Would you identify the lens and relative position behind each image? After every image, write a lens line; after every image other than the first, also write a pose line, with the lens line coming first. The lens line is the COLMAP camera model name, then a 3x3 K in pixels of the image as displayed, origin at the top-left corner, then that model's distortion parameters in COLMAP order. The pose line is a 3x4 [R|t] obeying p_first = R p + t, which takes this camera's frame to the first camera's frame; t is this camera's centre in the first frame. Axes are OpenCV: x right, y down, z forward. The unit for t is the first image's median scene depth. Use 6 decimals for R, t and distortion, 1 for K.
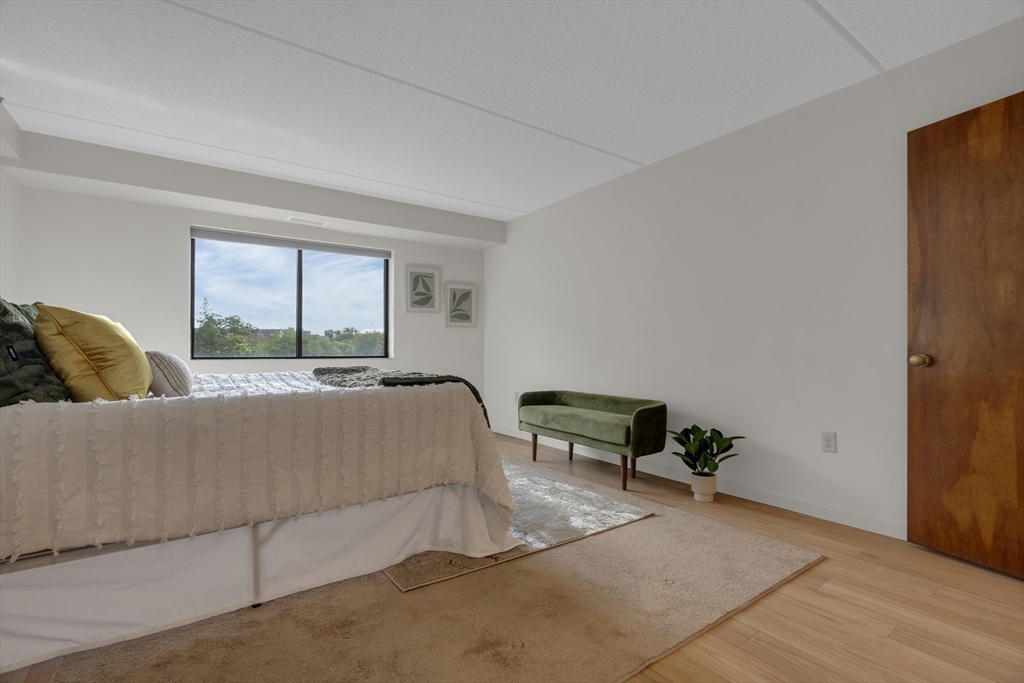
lens RADIAL K [[469.3, 0, 516.9], [0, 469.3, 345.7], [0, 0, 1]] dist [-0.002999, -0.000162]
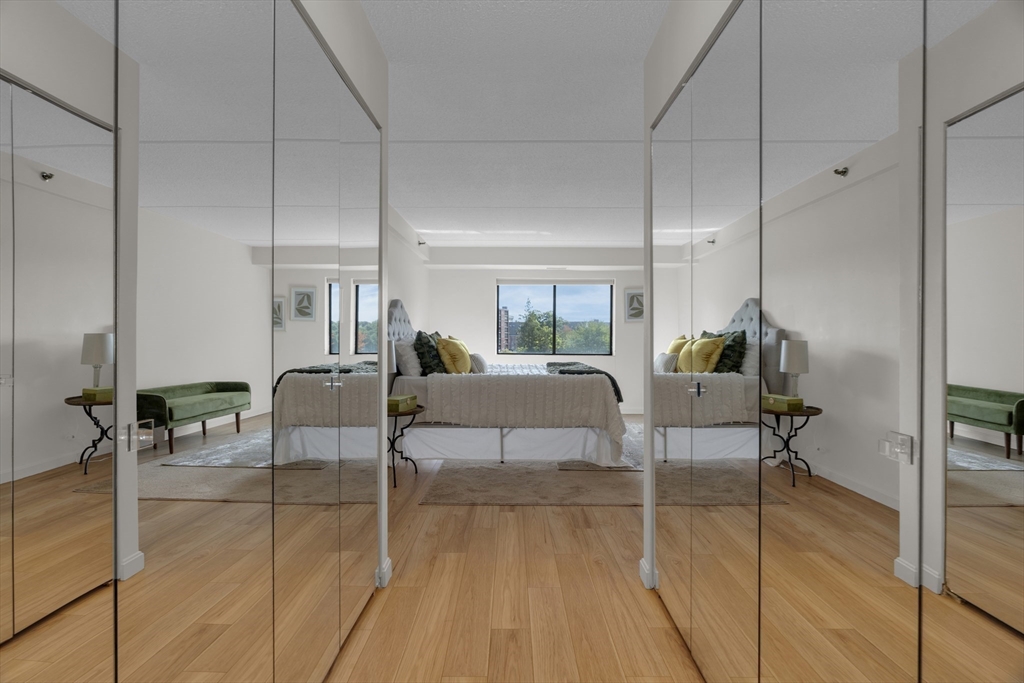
lens RADIAL K [[463.6, 0, 508.0], [0, 463.6, 336.9], [0, 0, 1]] dist [-0.002434, 0.001569]
pose [[0.805594, 0.002166, -0.592464, 0.663200], [-0.001144, 0.999997, 0.002101, -0.070929], [0.592467, -0.001015, 0.805594, -0.680932]]
